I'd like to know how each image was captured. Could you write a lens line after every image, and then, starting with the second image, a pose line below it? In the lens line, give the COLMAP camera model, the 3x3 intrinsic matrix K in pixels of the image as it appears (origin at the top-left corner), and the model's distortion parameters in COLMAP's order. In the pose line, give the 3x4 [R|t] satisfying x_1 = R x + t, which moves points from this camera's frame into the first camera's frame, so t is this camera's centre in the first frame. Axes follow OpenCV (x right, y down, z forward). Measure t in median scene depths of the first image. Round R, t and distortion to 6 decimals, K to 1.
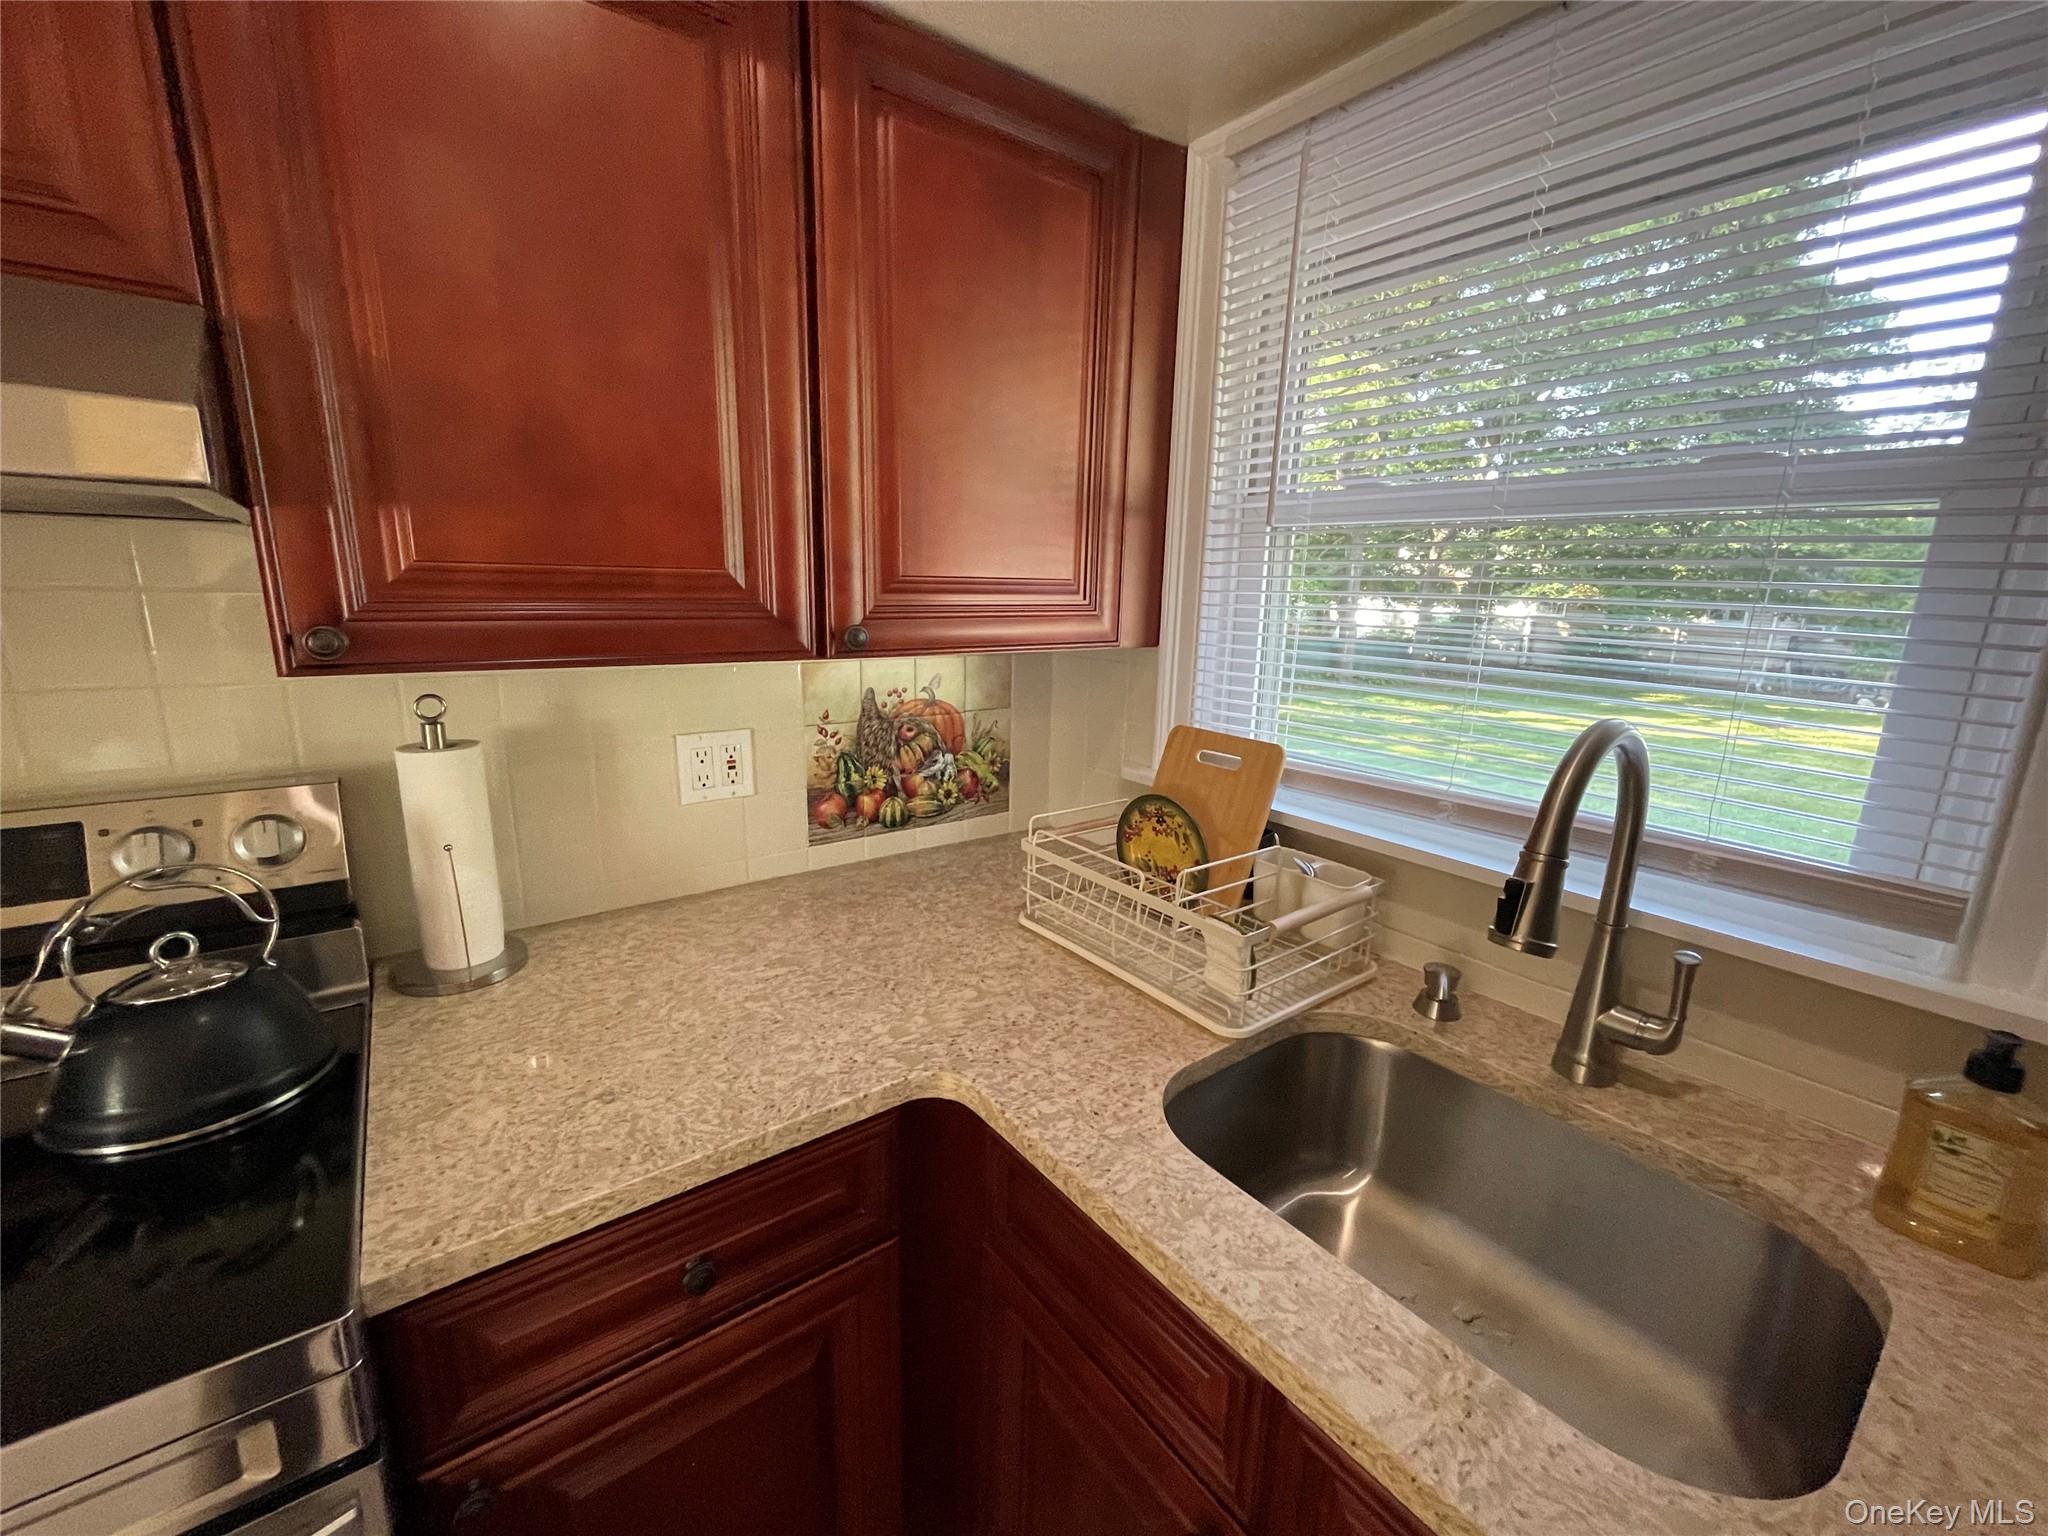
lens RADIAL K [[828.7, 0, 1019.4], [0, 828.7, 767.6], [0, 0, 1]] dist [-0.000954, -0.000411]
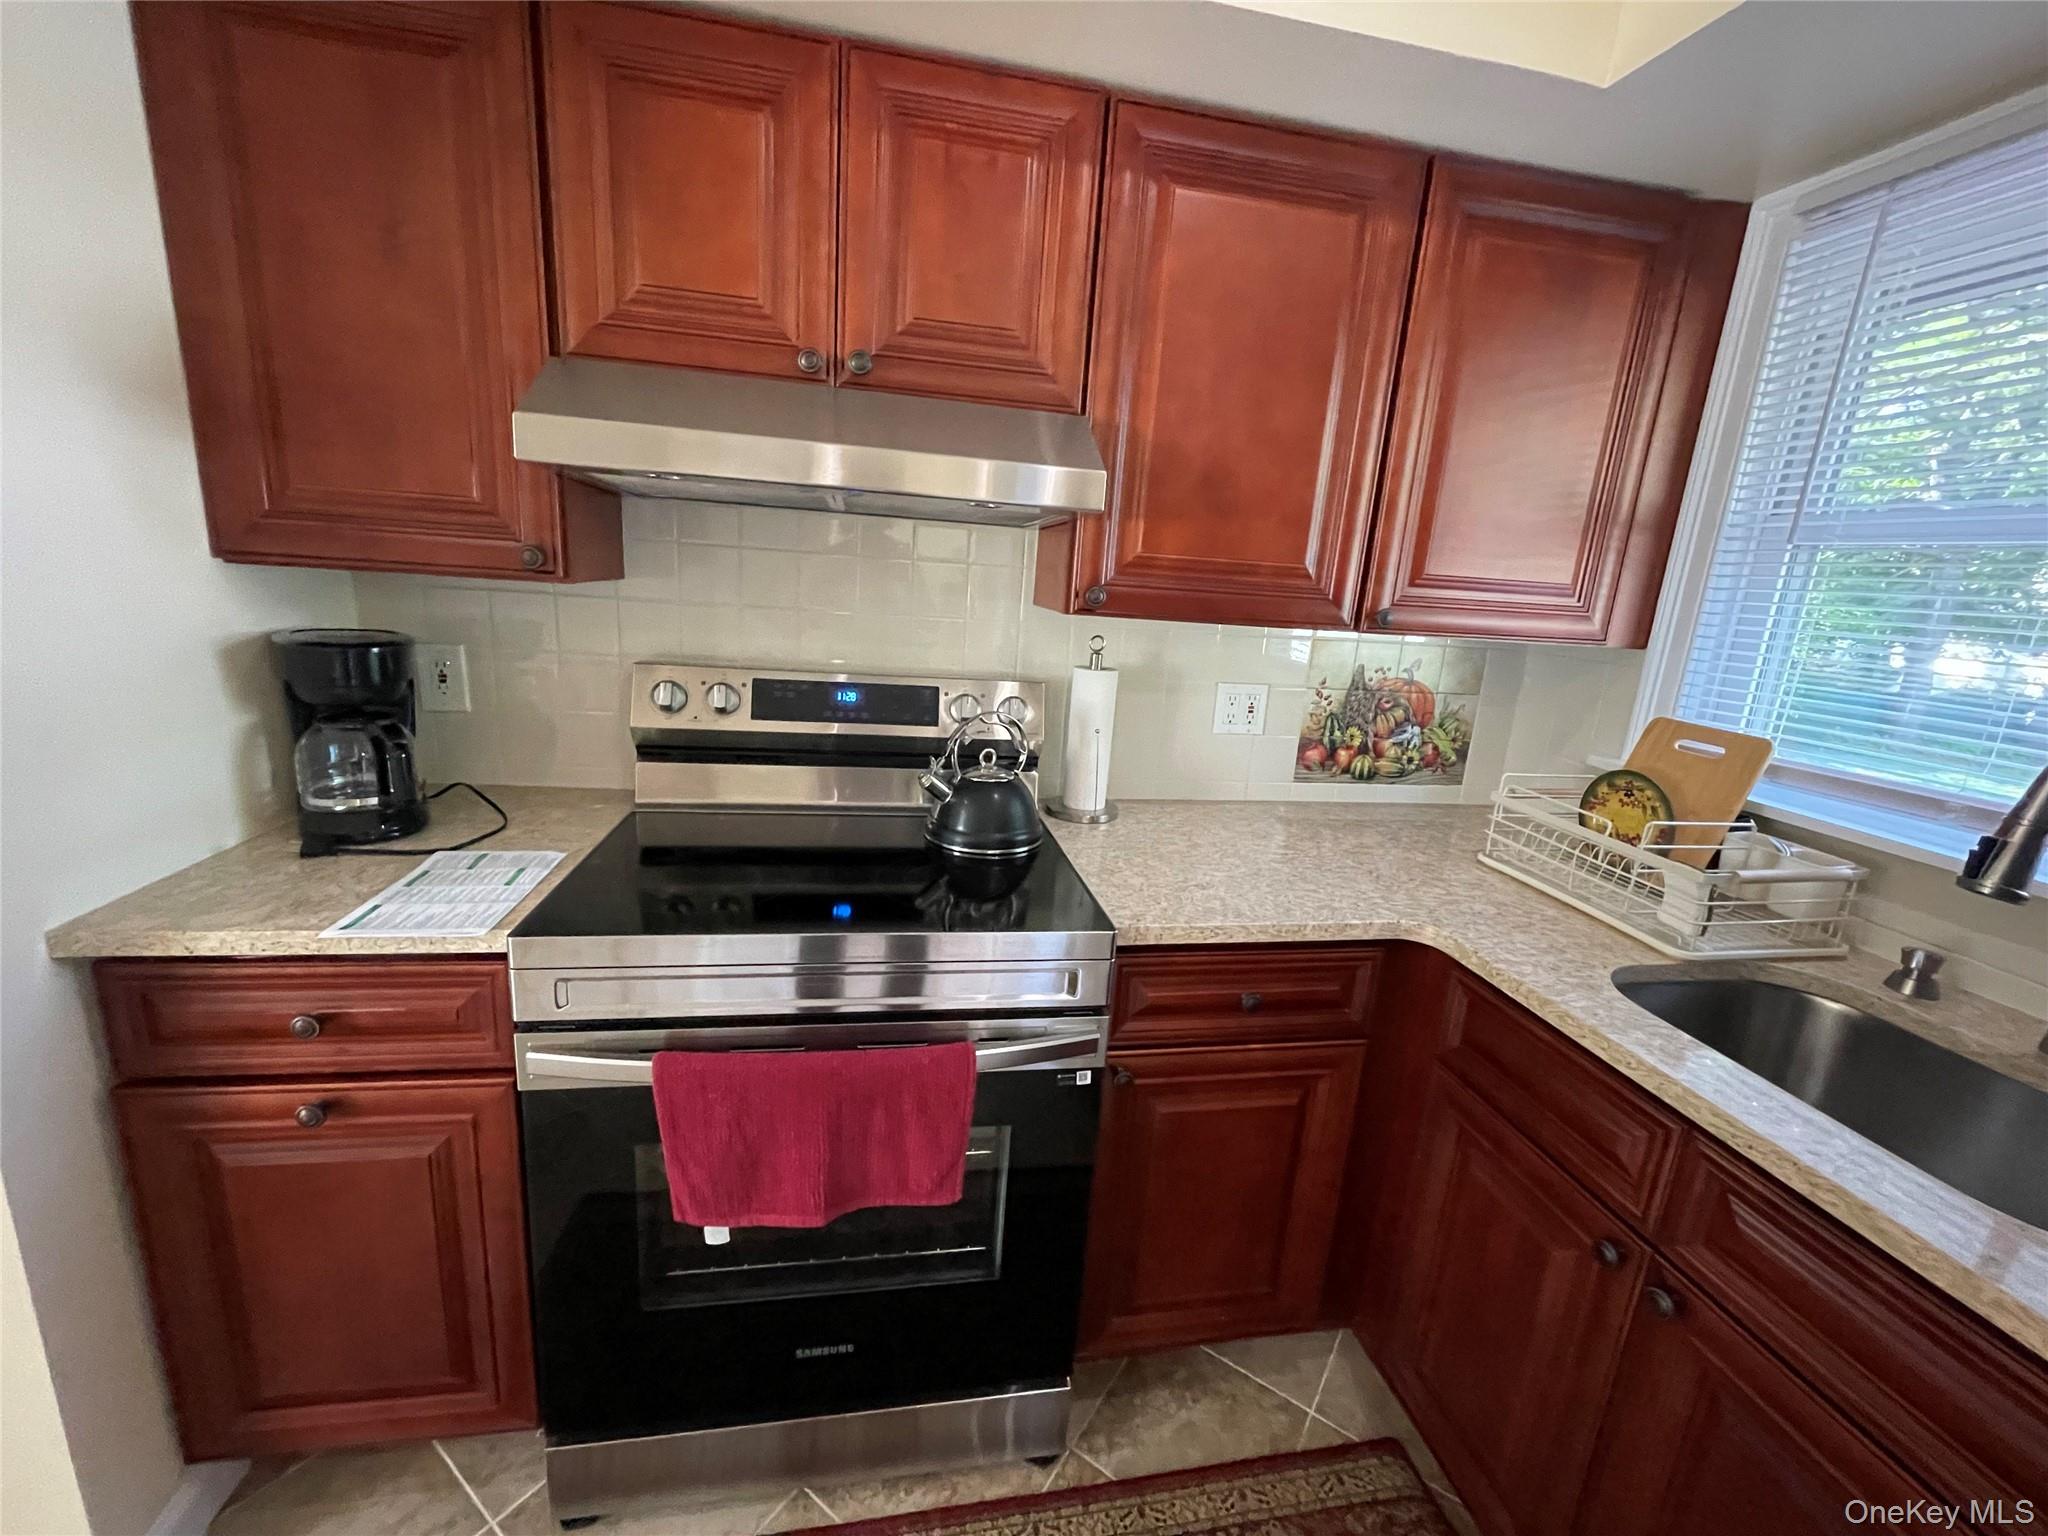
lens RADIAL K [[828.7, 0, 1023.8], [0, 828.7, 766.8], [0, 0, 1]] dist [-0.000954, -0.000411]
pose [[0.896417, 0.138227, -0.421106, -0.105451], [-0.140806, 0.989718, 0.025137, 0.115123], [0.420251, 0.036761, 0.906663, -0.406893]]
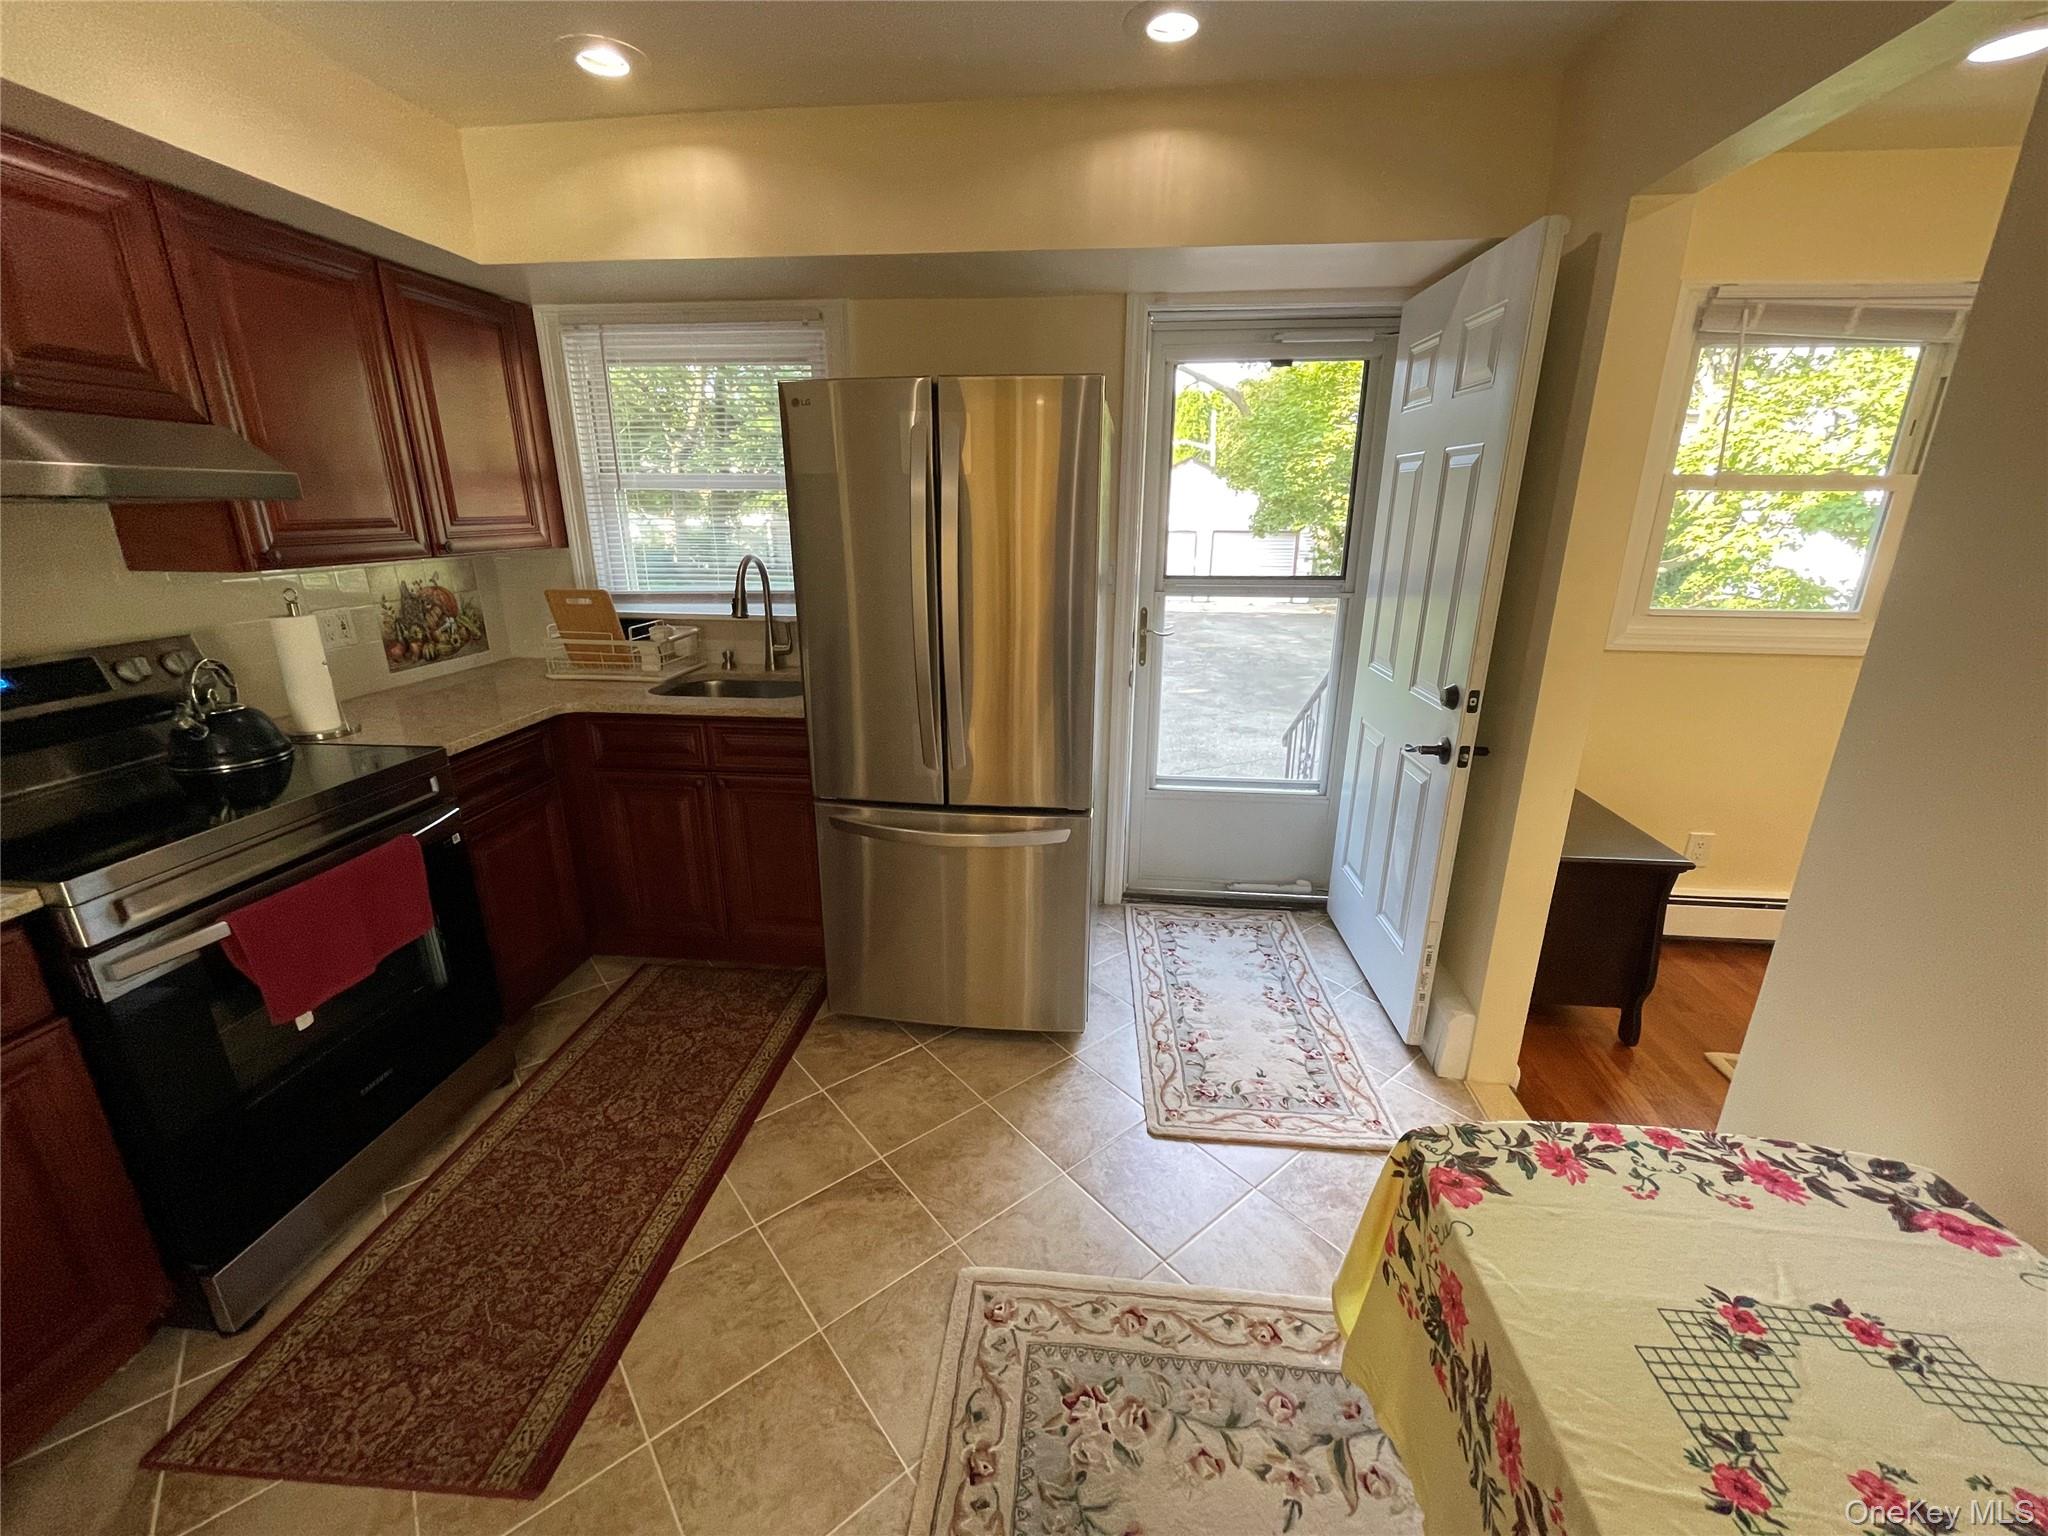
lens RADIAL K [[828.7, 0, 1022.0], [0, 828.7, 763.6], [0, 0, 1]] dist [-0.000954, -0.000411]
pose [[0.676300, -0.240905, 0.696120, -0.725266], [0.173492, 0.970519, 0.167314, 0.258083], [-0.715904, 0.007617, 0.698157, -1.409579]]
